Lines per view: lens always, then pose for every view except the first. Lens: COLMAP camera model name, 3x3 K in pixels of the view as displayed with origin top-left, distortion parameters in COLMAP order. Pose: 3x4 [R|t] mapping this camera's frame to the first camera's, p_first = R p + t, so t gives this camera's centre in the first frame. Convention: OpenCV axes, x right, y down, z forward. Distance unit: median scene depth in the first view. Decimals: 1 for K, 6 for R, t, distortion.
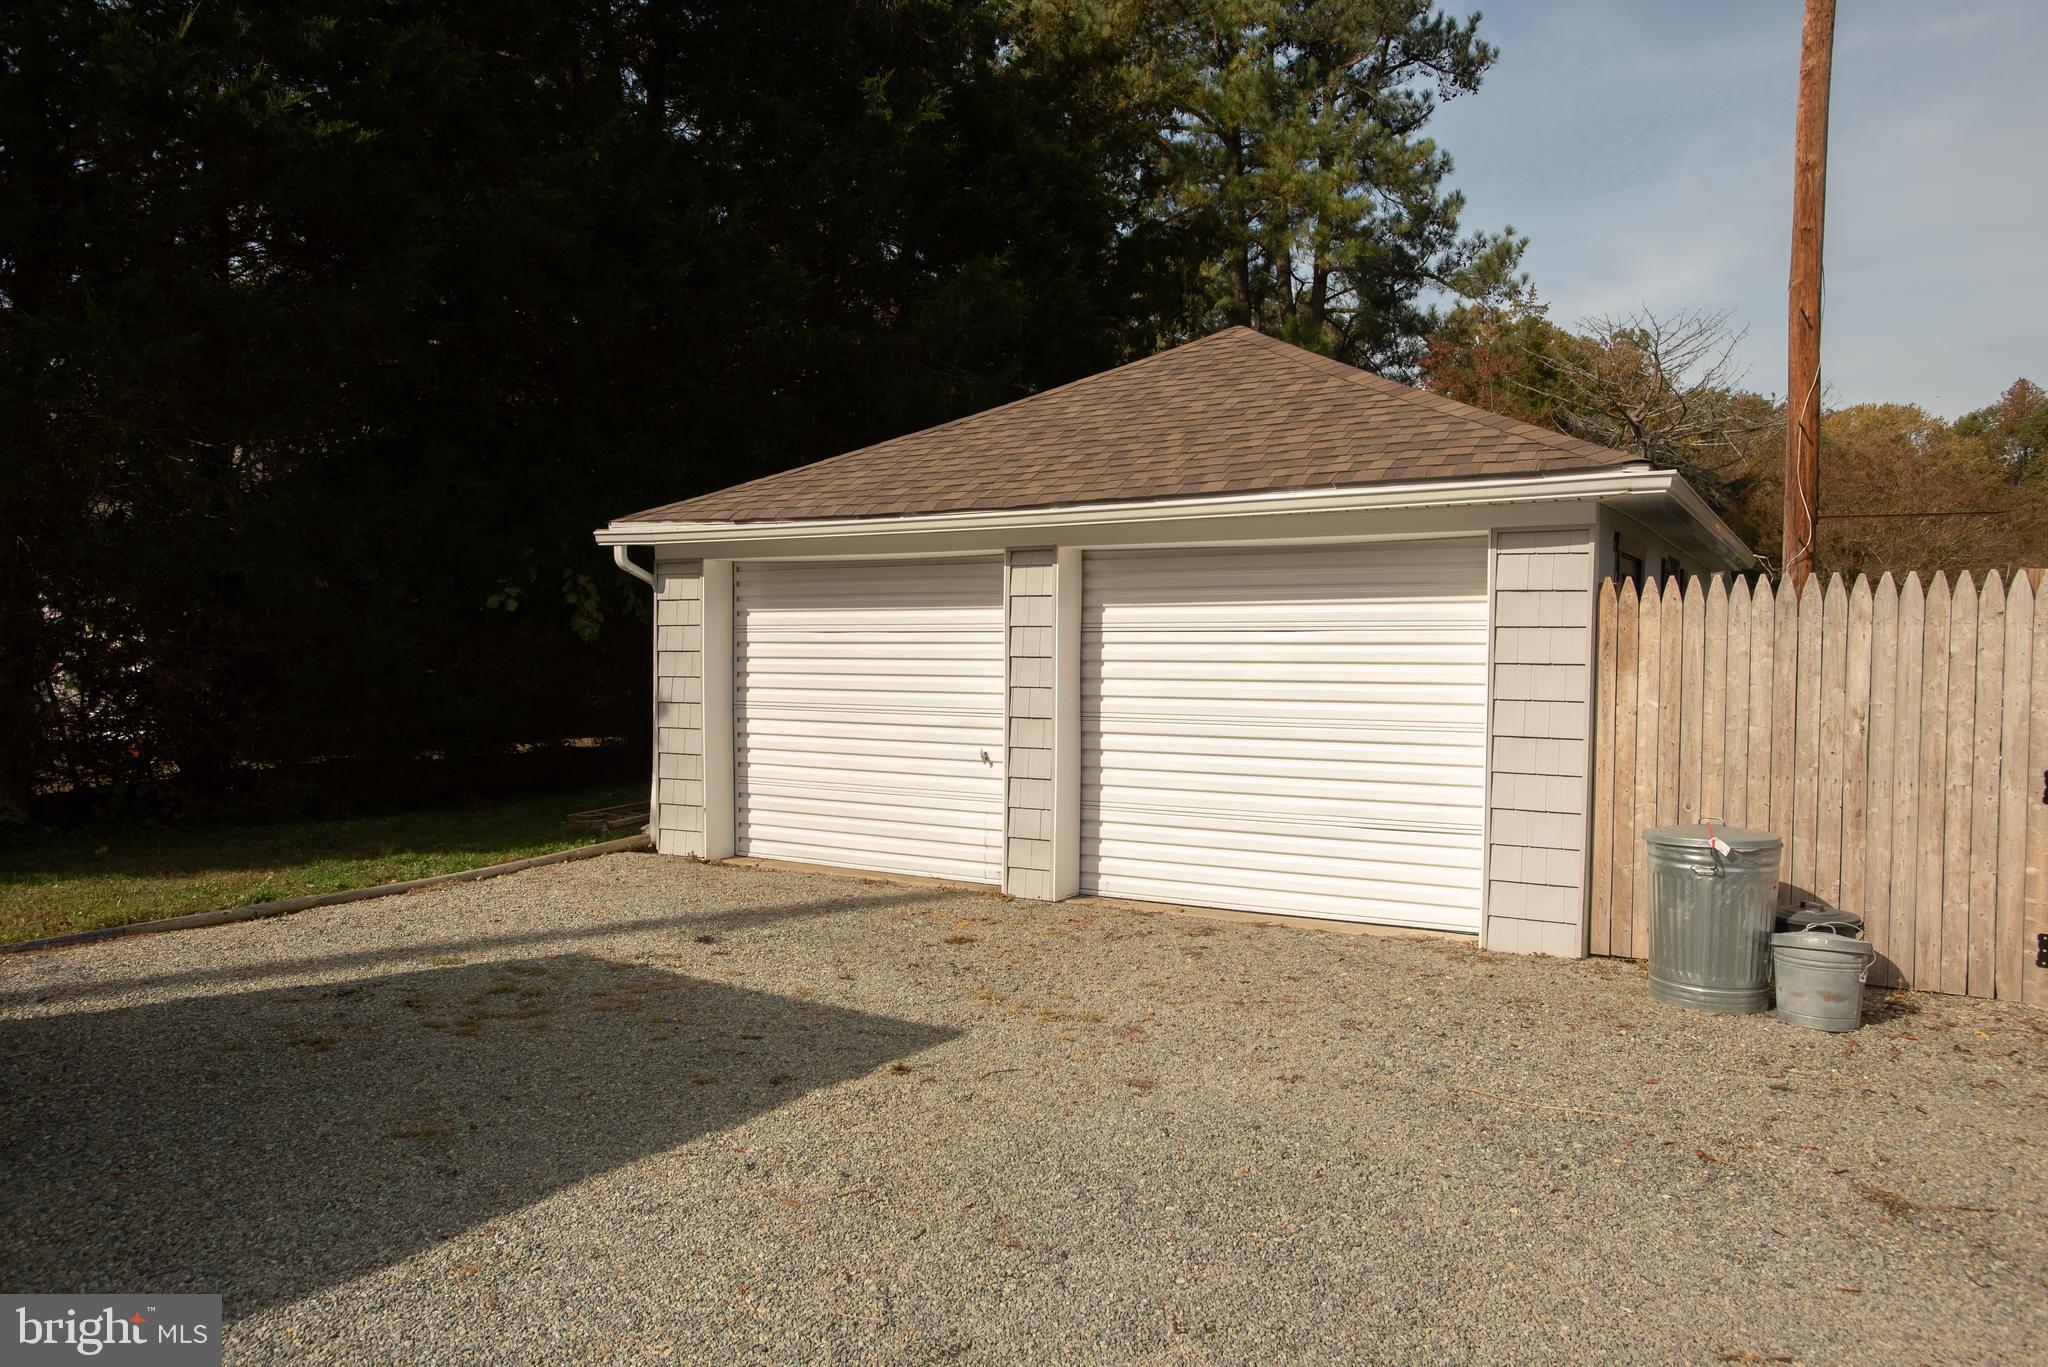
lens RADIAL K [[1375.0, 0, 1024.0], [0, 1375.0, 683.5], [0, 0, 1]] dist [0.001859, 0.000423]
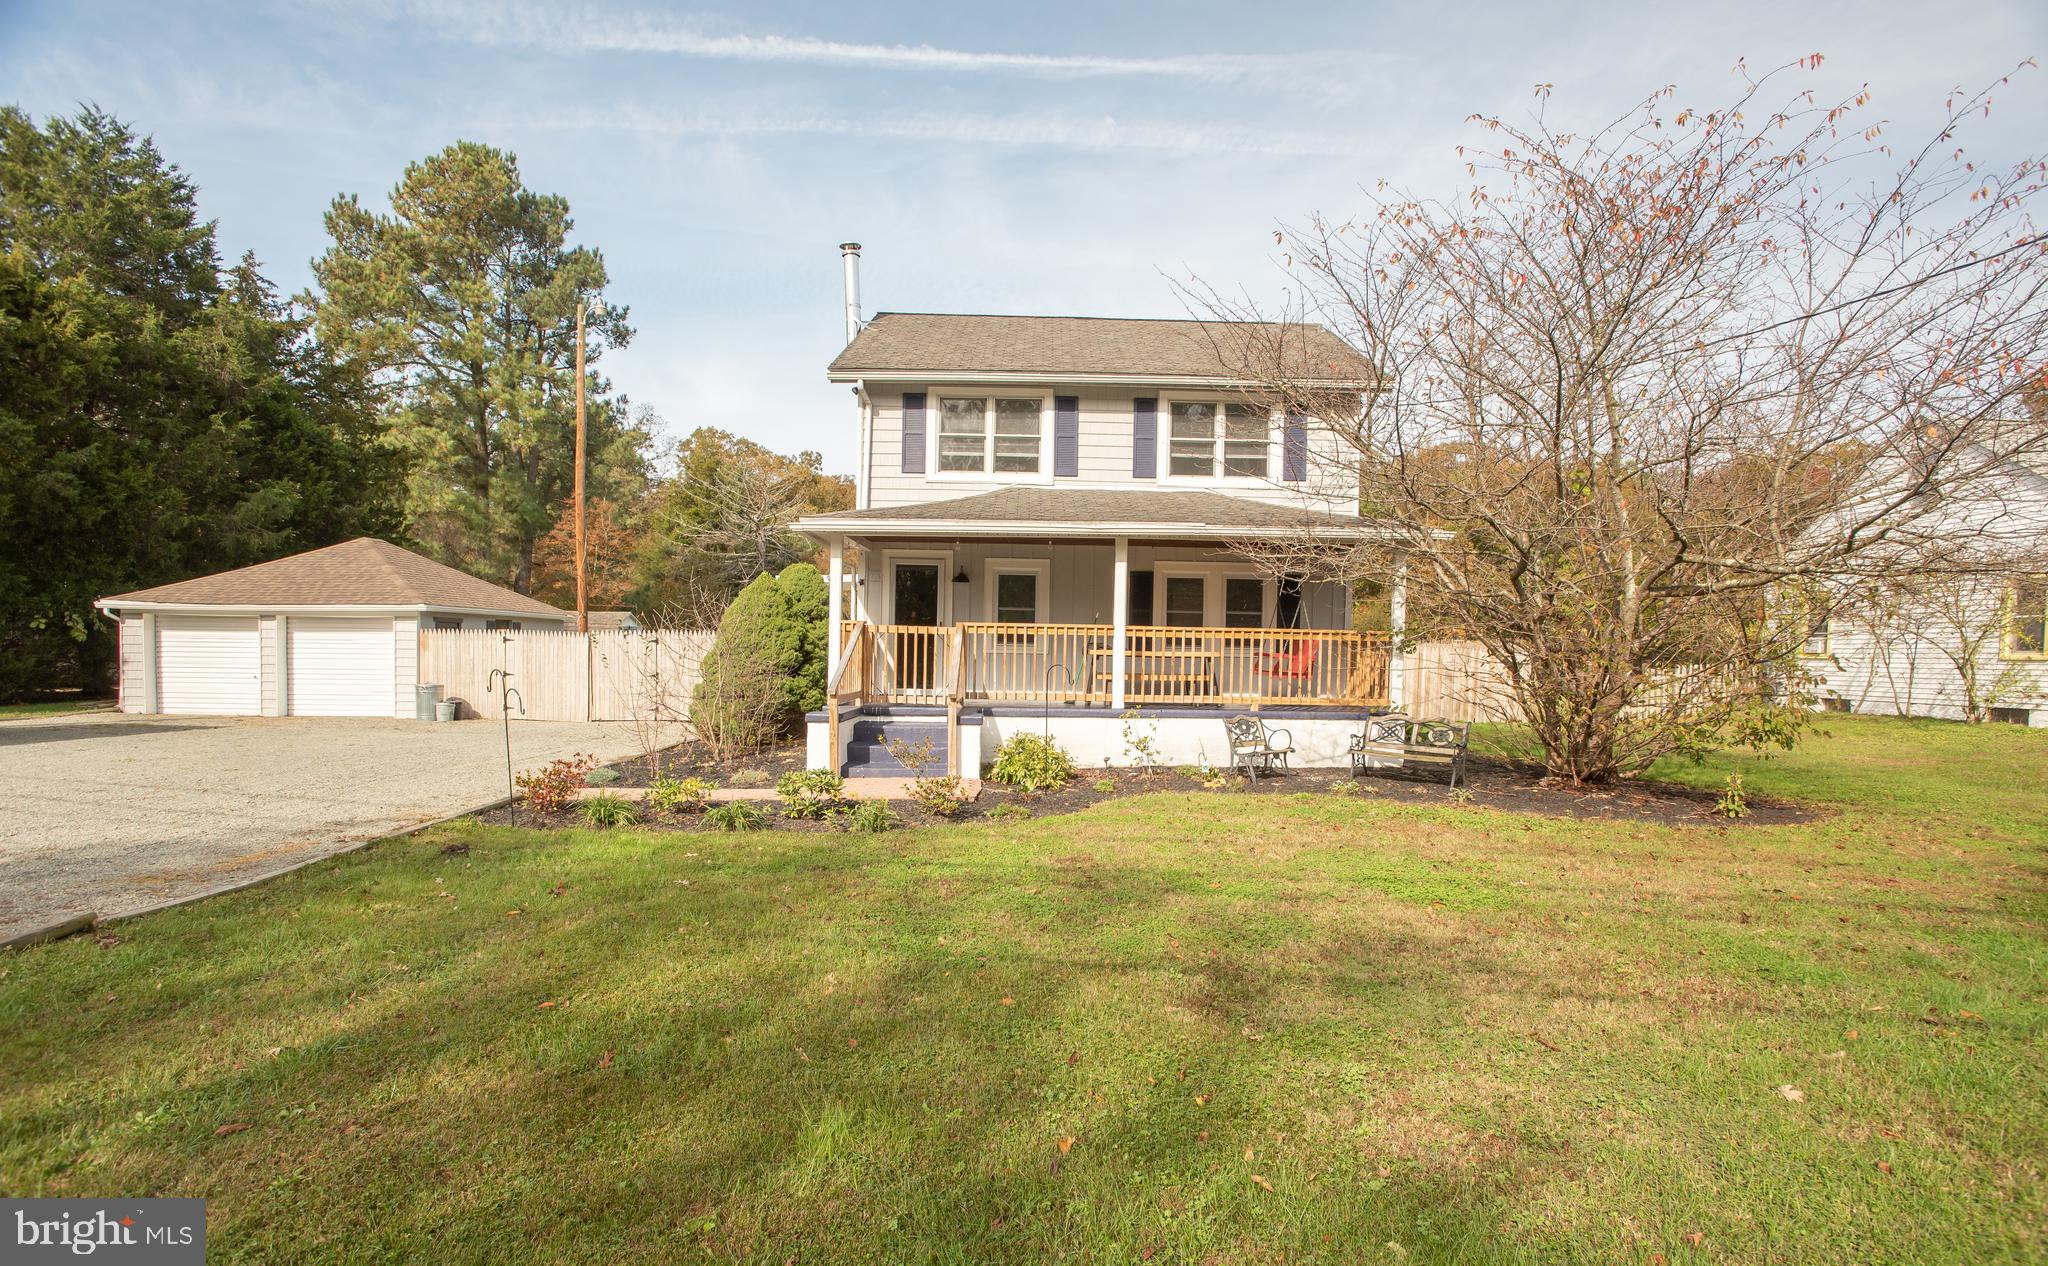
lens RADIAL K [[1080.8, 0, 1023.3], [0, 1080.8, 686.1], [0, 0, 1]] dist [-0.002378, 0.000037]
pose [[0.870576, -0.009233, 0.491947, 0.279089], [0.005788, 0.999947, 0.008525, 0.058443], [-0.491999, -0.004574, 0.870584, -1.996150]]
